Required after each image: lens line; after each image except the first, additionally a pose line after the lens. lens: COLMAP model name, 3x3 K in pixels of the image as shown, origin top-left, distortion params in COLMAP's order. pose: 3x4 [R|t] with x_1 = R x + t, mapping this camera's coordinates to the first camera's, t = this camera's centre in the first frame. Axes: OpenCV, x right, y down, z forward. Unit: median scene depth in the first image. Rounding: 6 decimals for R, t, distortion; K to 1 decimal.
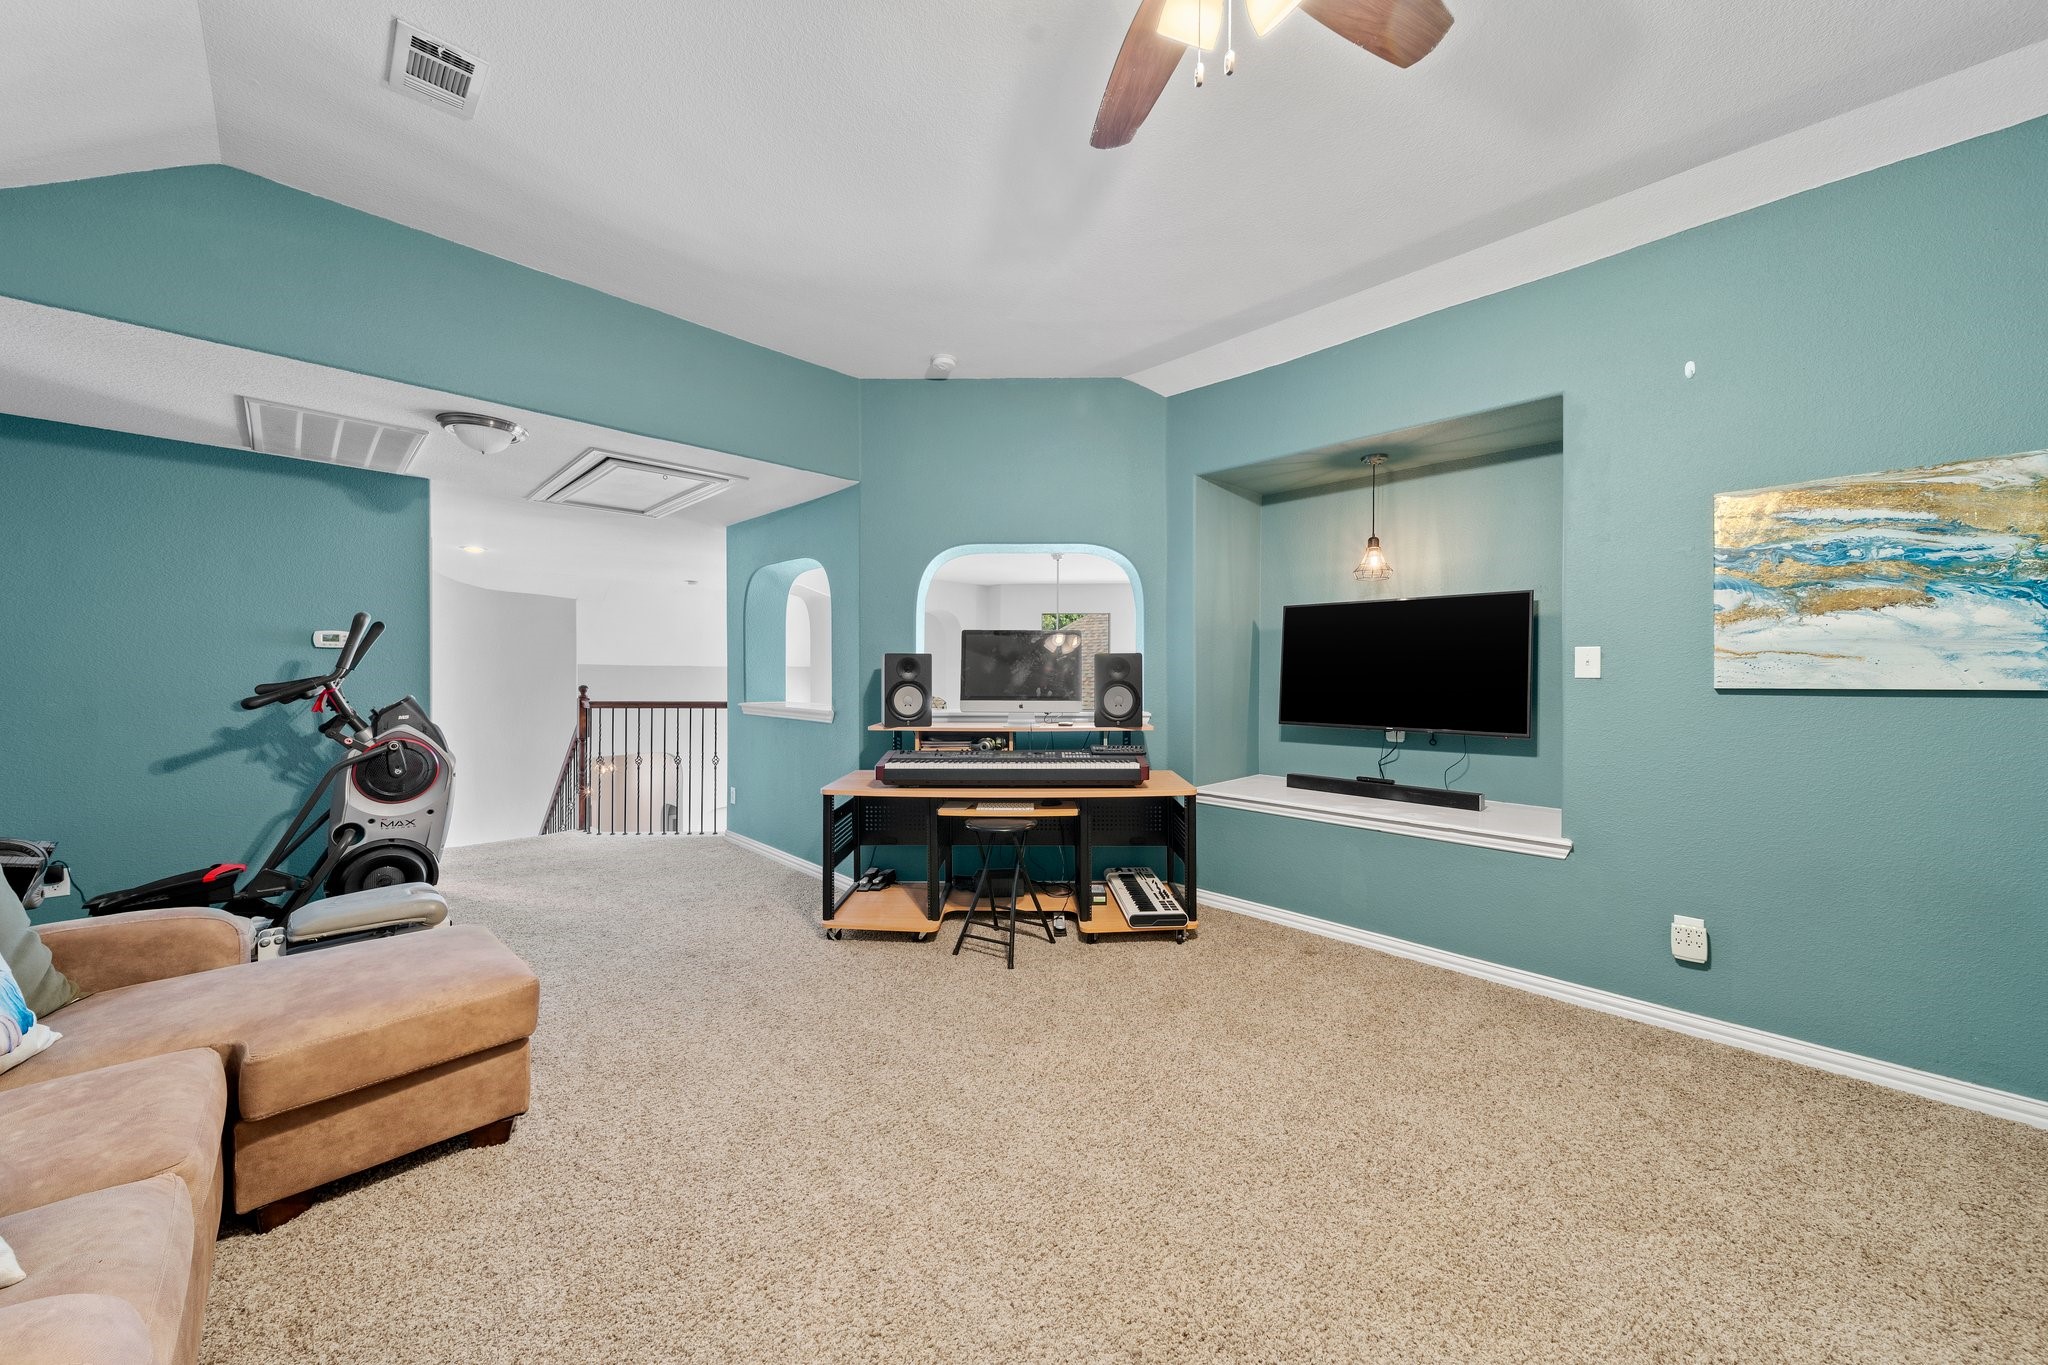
lens RADIAL K [[719.7, 0, 1032.7], [0, 719.7, 667.7], [0, 0, 1]] dist [0.017816, -0.000365]
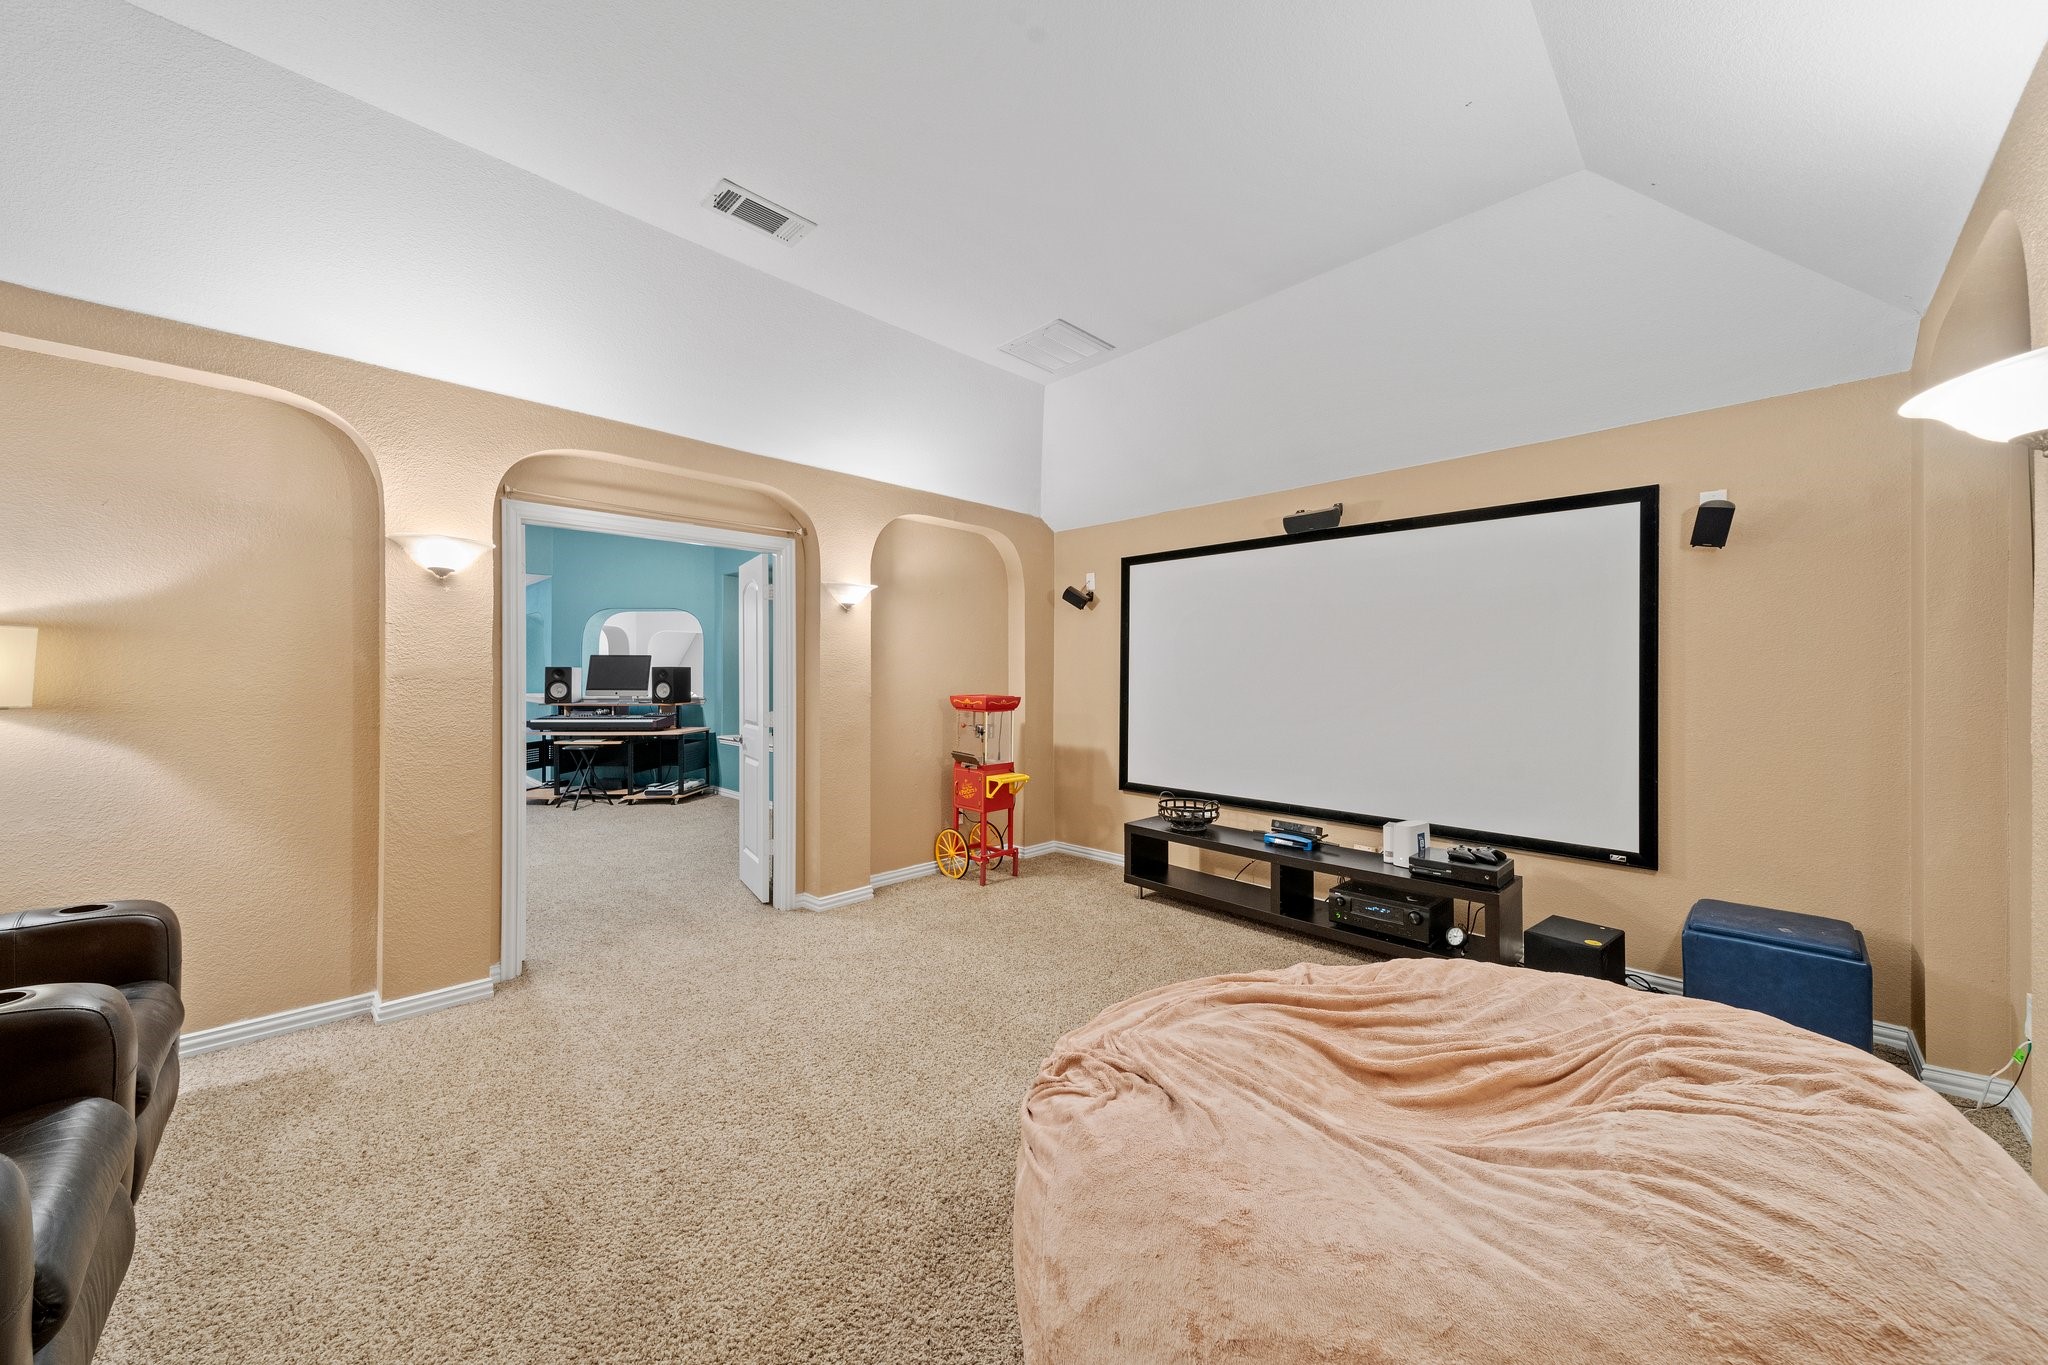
lens RADIAL K [[719.7, 0, 1032.7], [0, 719.7, 667.7], [0, 0, 1]] dist [0.017816, -0.000365]
pose [[0.999827, 0.003801, 0.018226, 1.121093], [-0.004014, 0.999924, 0.011699, -0.046197], [-0.018180, -0.011770, 0.999765, -1.053727]]
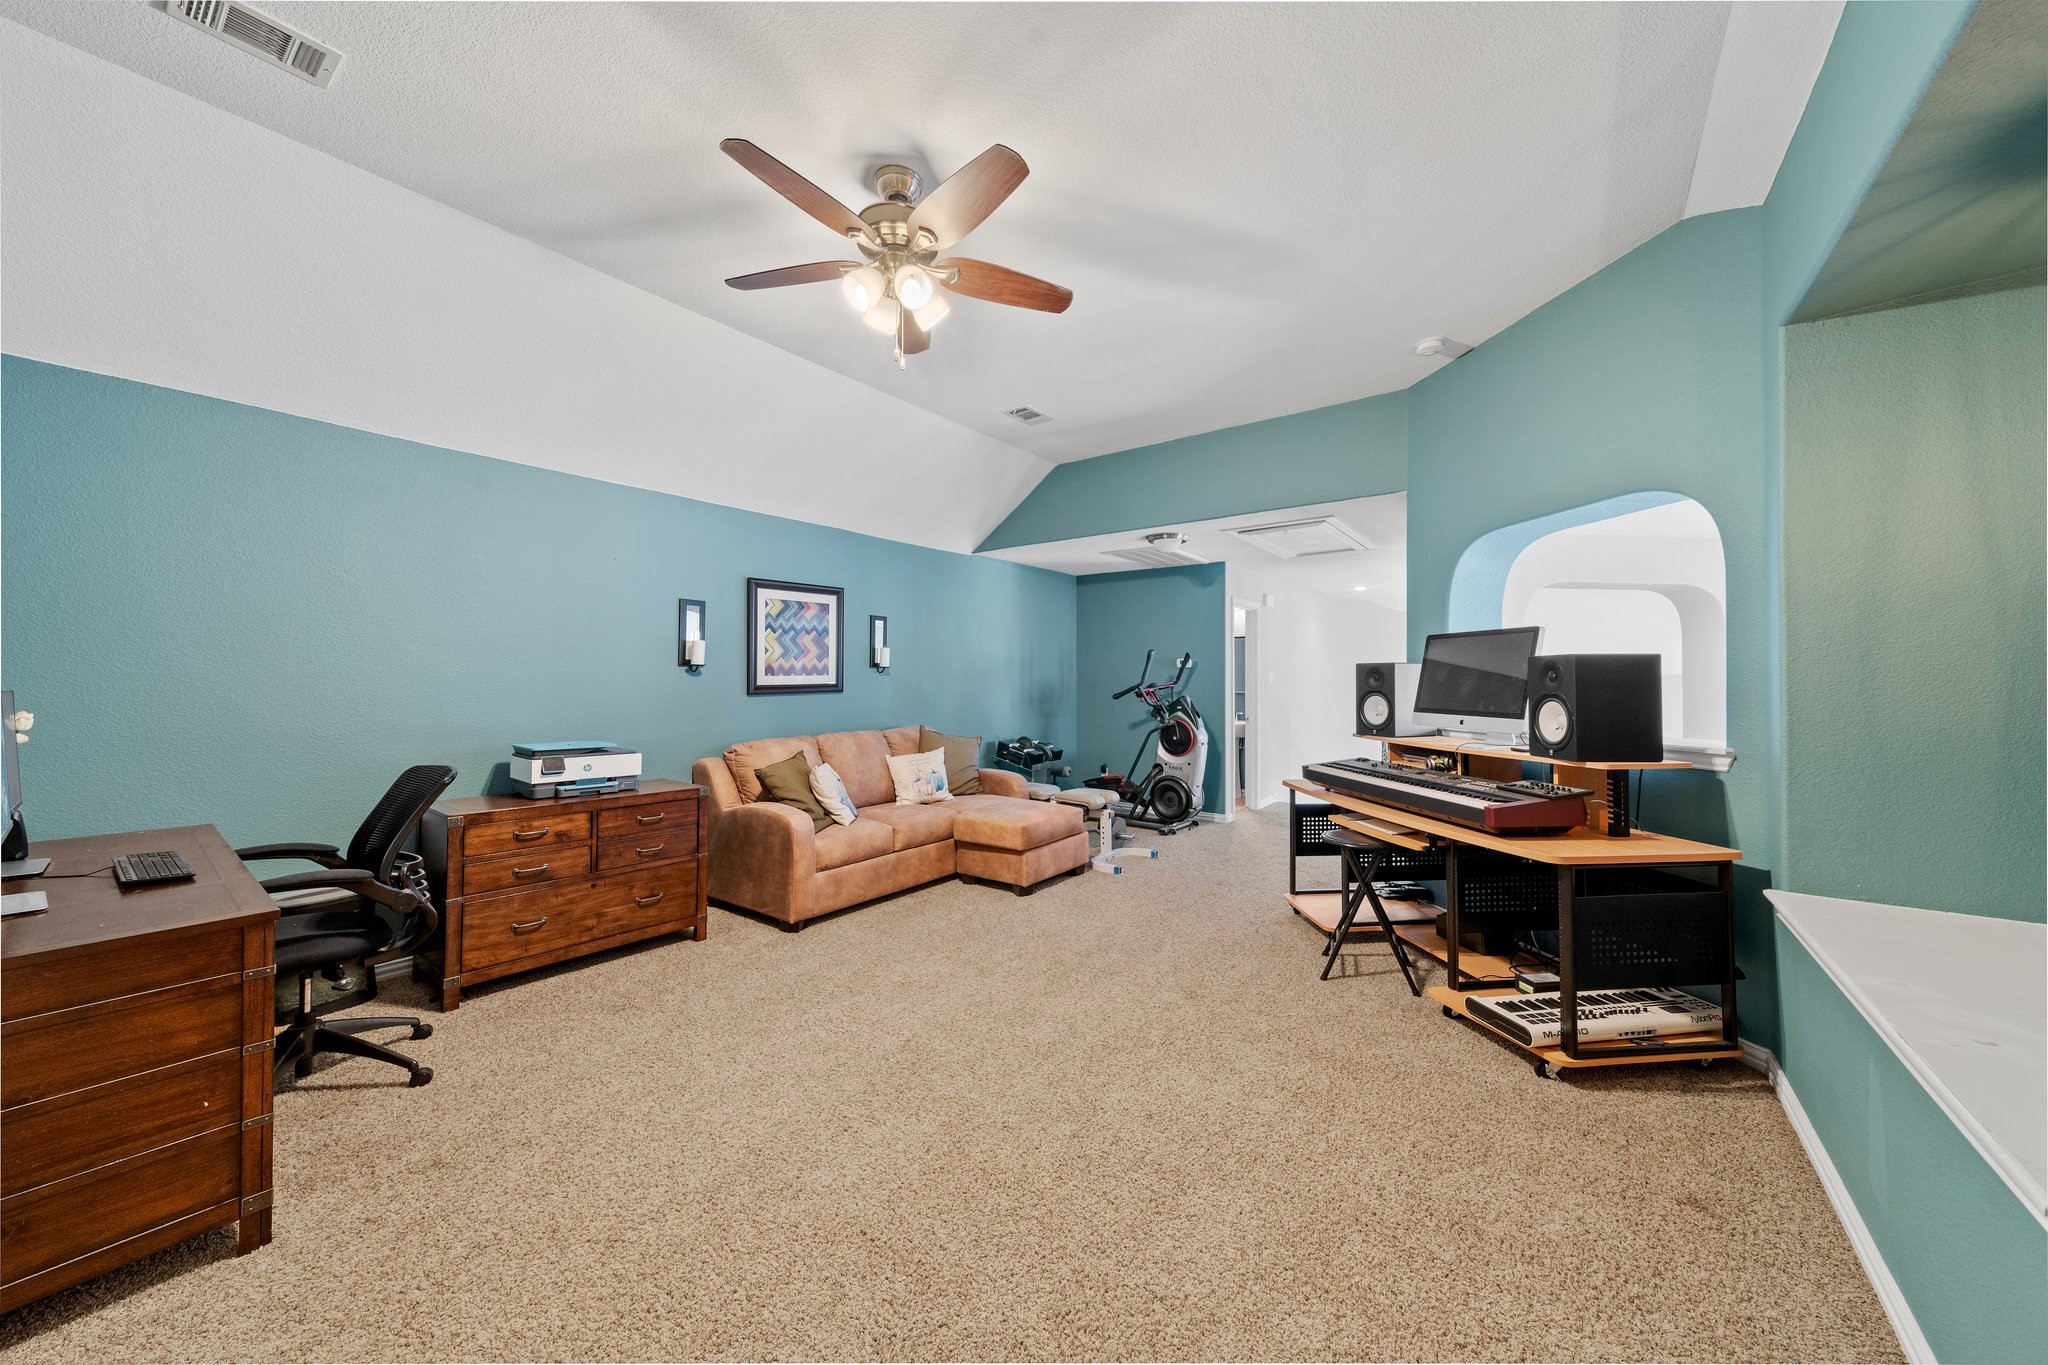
lens RADIAL K [[719.7, 0, 1032.7], [0, 719.7, 667.7], [0, 0, 1]] dist [0.017816, -0.000365]
pose [[0.148812, -0.019403, -0.988675, 0.756462], [0.004772, 0.999810, -0.018903, 0.003422], [0.988854, -0.001905, 0.148876, 0.381388]]
